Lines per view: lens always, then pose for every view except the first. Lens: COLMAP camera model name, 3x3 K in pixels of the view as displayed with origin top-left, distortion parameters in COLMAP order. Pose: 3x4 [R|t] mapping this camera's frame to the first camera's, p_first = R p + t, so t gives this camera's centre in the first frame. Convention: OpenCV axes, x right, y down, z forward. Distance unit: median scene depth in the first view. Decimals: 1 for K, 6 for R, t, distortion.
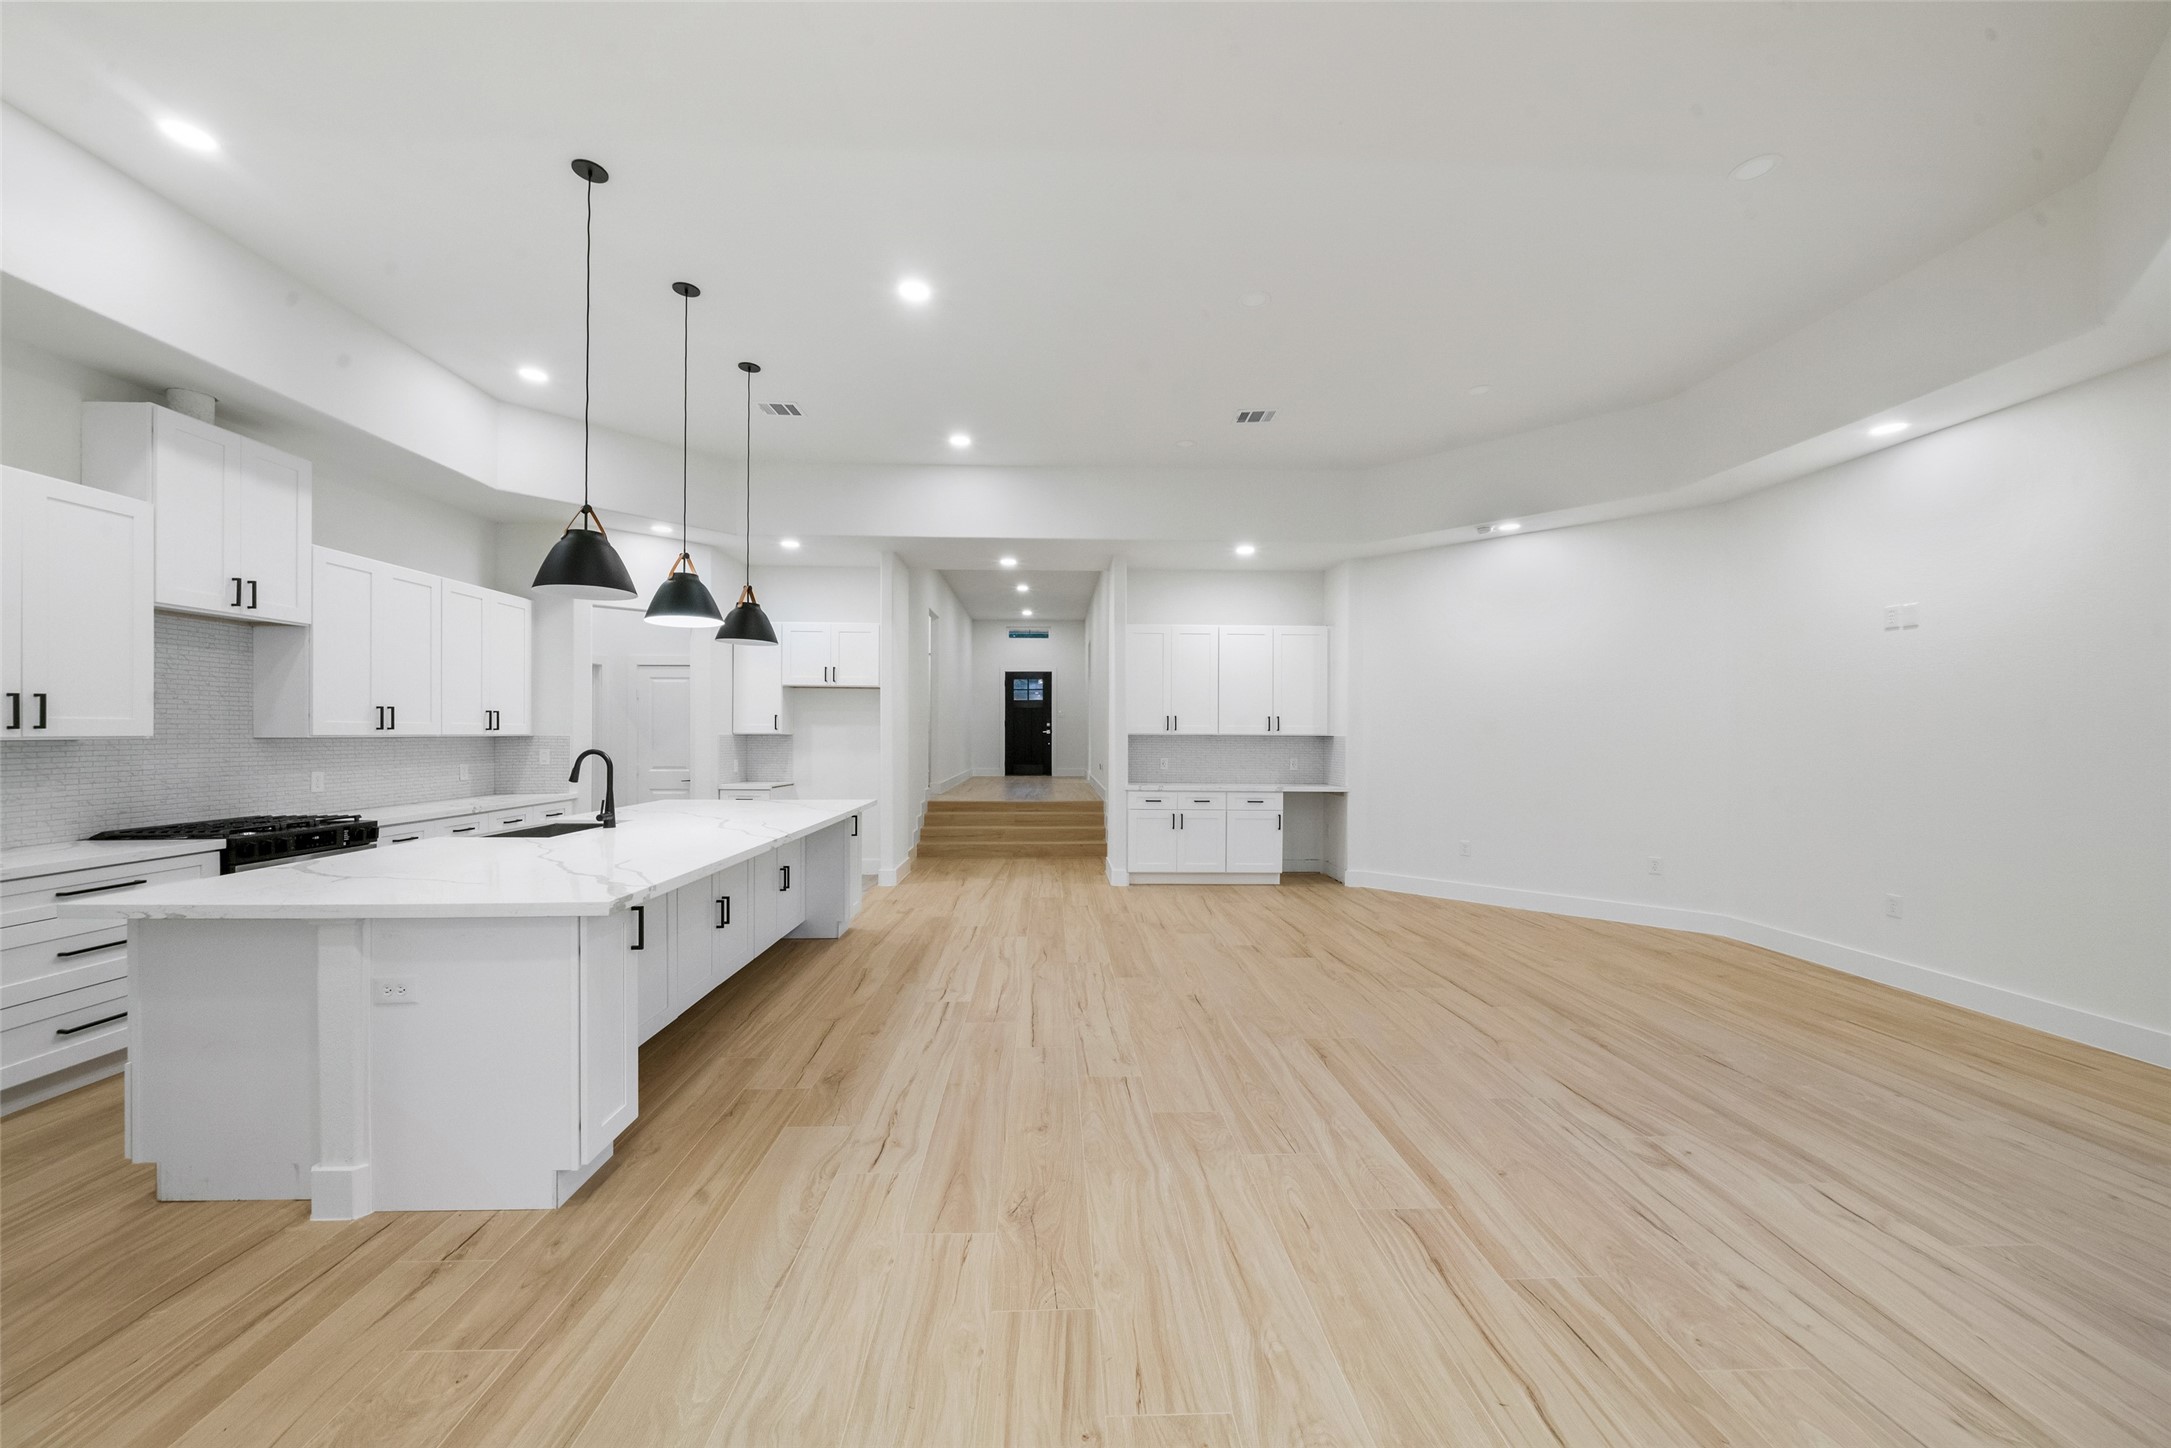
lens RADIAL K [[780.2, 0, 1077.9], [0, 780.2, 732.1], [0, 0, 1]] dist [-0.008825, 0.000177]
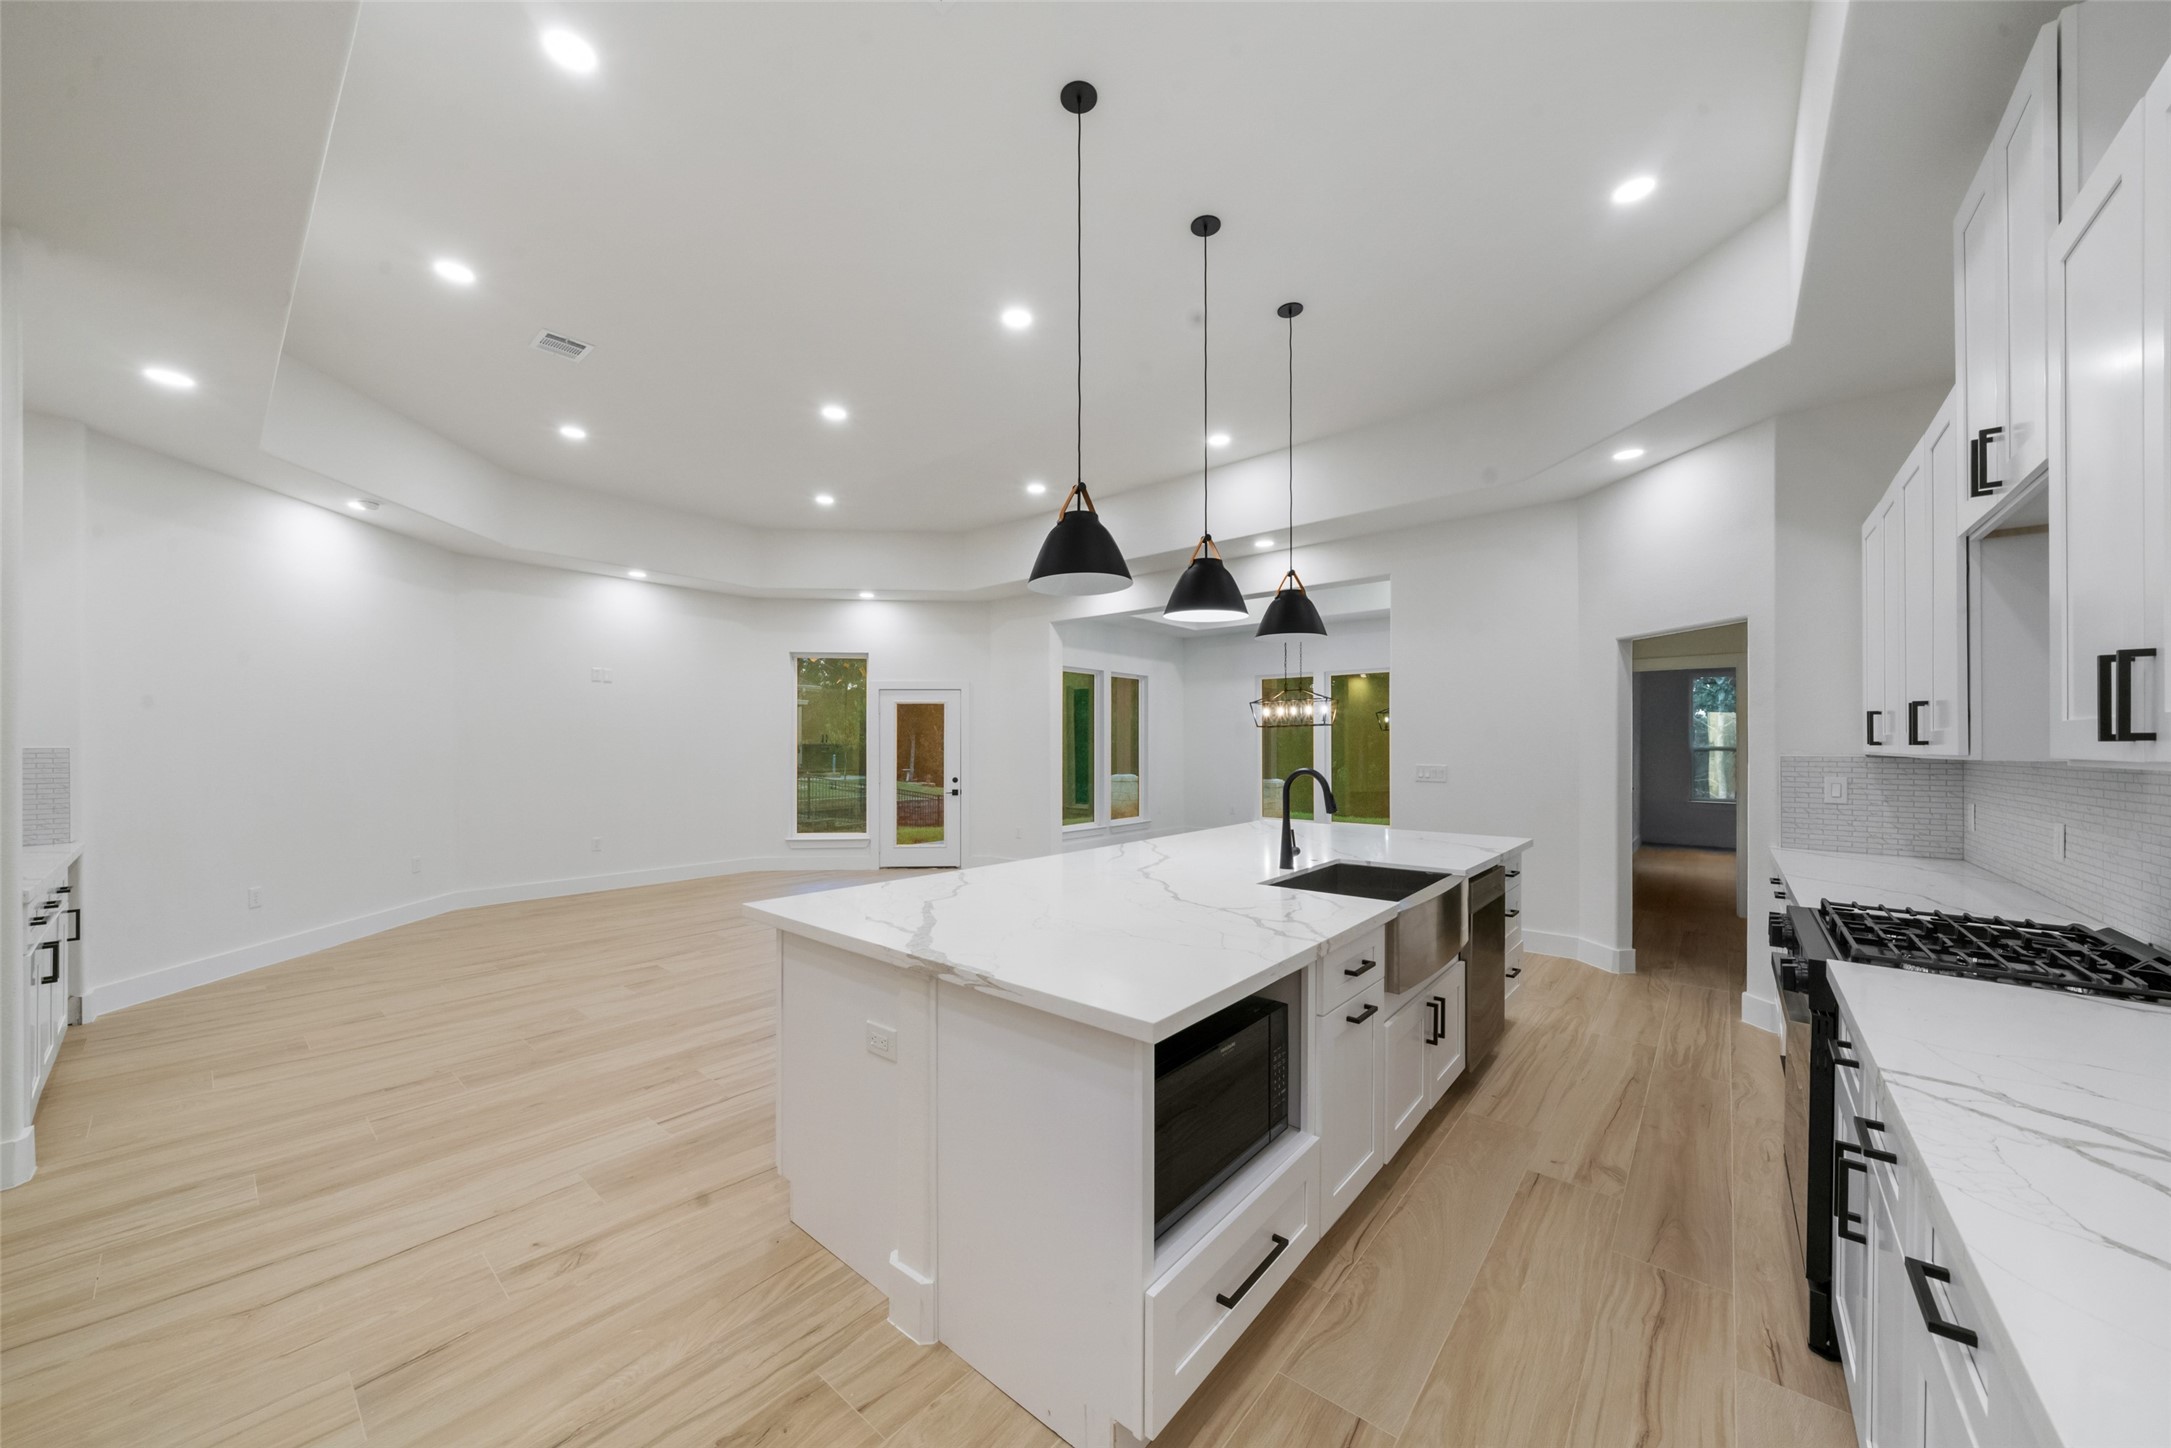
lens RADIAL K [[766.2, 0, 1079.2], [0, 766.2, 742.1], [0, 0, 1]] dist [-0.006875, 0.000237]
pose [[-0.738960, -0.001492, 0.673747, -0.894585], [-0.004711, 0.999985, -0.002954, -0.000365], [-0.673732, -0.005357, -0.738956, 1.583031]]
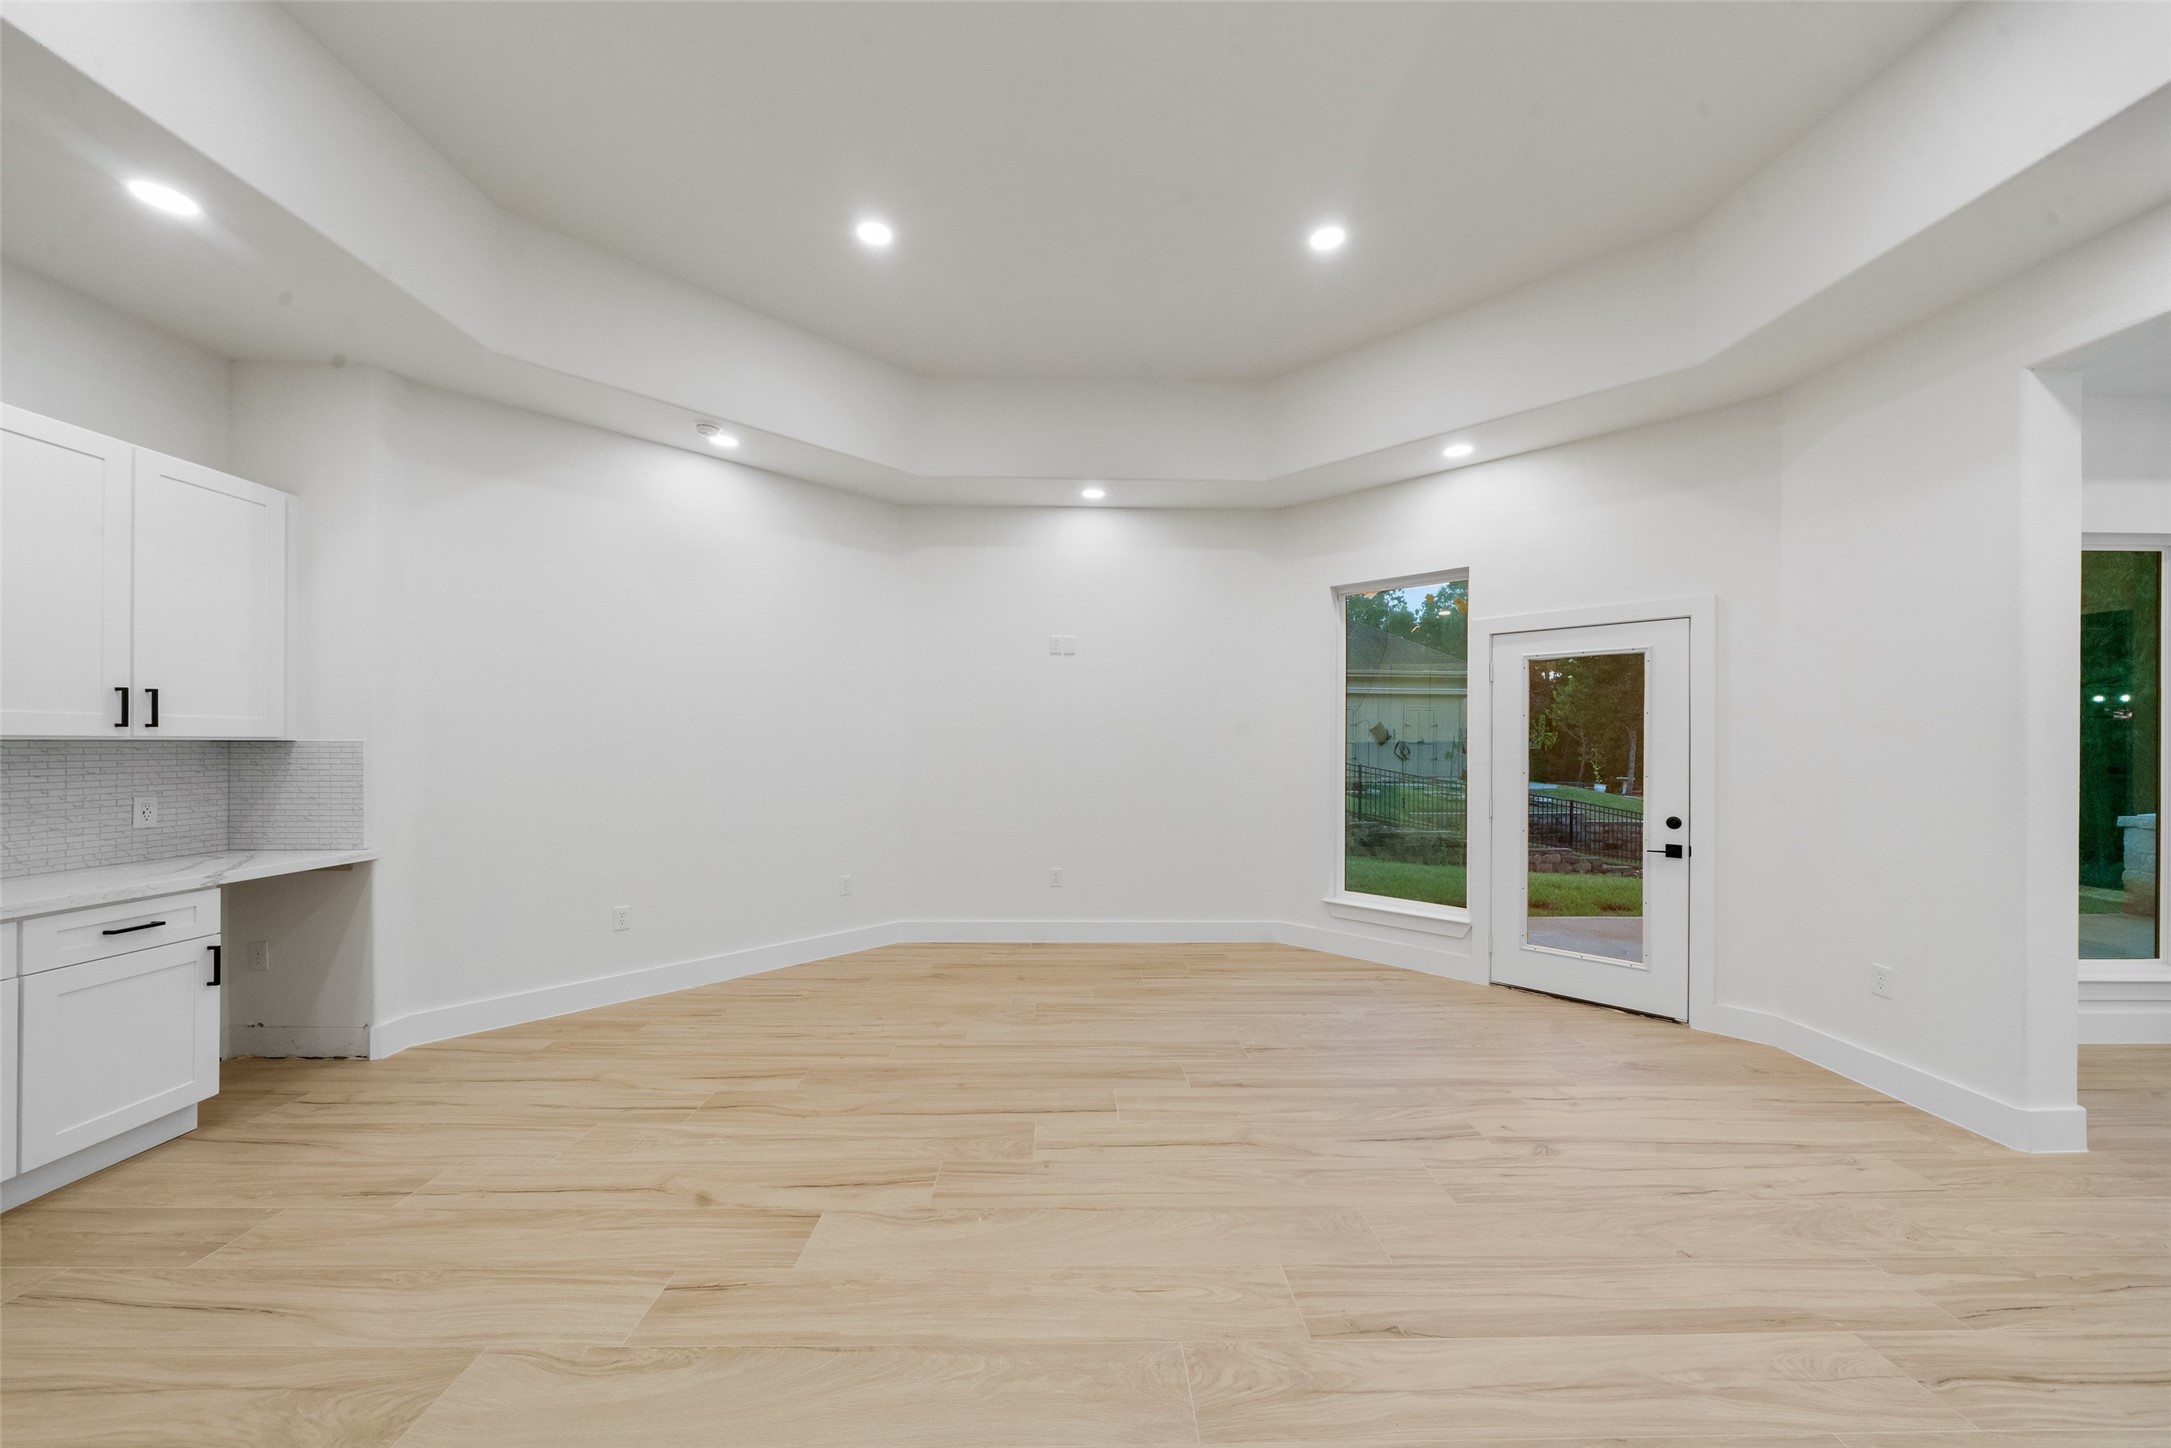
lens RADIAL K [[766.2, 0, 1079.2], [0, 766.2, 742.1], [0, 0, 1]] dist [-0.006875, 0.000237]
pose [[0.021661, -0.003207, 0.999760, -0.178270], [-0.006504, 0.999973, 0.003349, 0.003039], [-0.999744, -0.006575, 0.021639, 0.969519]]
